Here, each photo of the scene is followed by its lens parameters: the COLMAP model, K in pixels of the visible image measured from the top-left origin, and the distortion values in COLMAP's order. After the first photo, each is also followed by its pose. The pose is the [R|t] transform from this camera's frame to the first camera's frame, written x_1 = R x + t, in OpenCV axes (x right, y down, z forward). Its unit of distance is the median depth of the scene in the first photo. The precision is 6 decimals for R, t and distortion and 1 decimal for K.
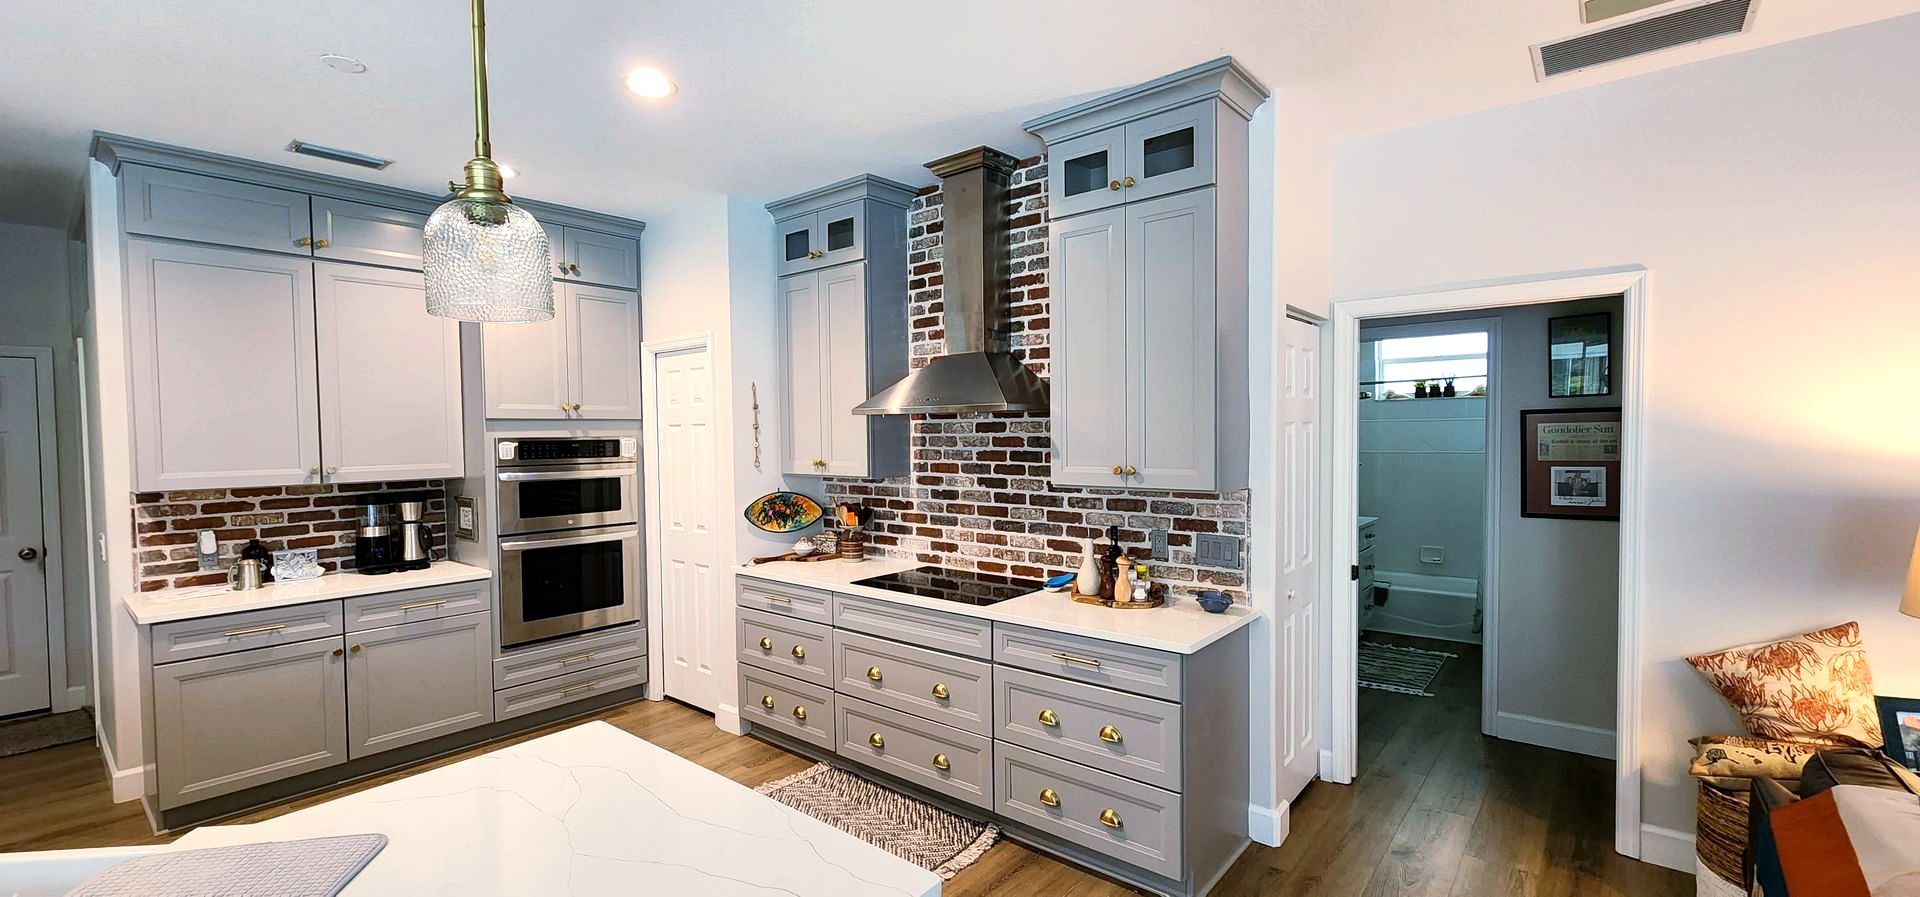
lens RADIAL K [[799.9, 0, 958.5], [0, 799.9, 457.1], [0, 0, 1]] dist [0.008095, 0.000051]
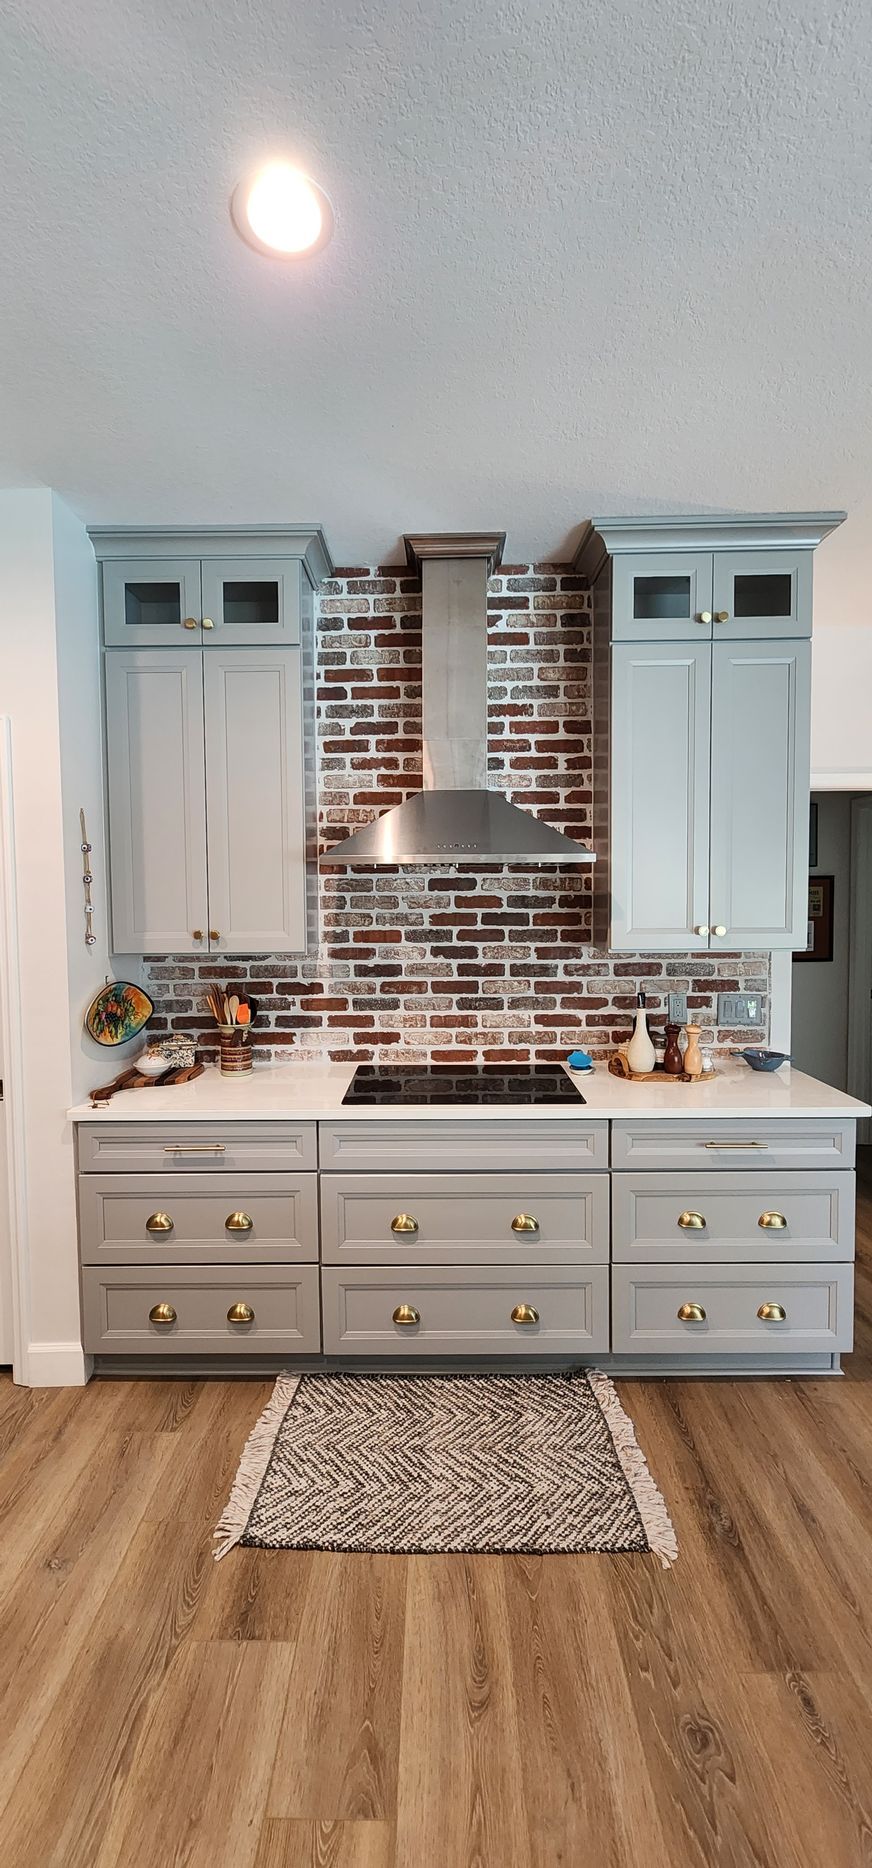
lens RADIAL K [[778.2, 0, 433.5], [0, 778.2, 921.3], [0, 0, 1]] dist [0.008095, 0.000051]
pose [[0.773437, -0.020869, 0.633530, -0.472548], [0.019425, 0.999769, 0.009219, -0.007346], [-0.633576, 0.005176, 0.773664, 0.395867]]
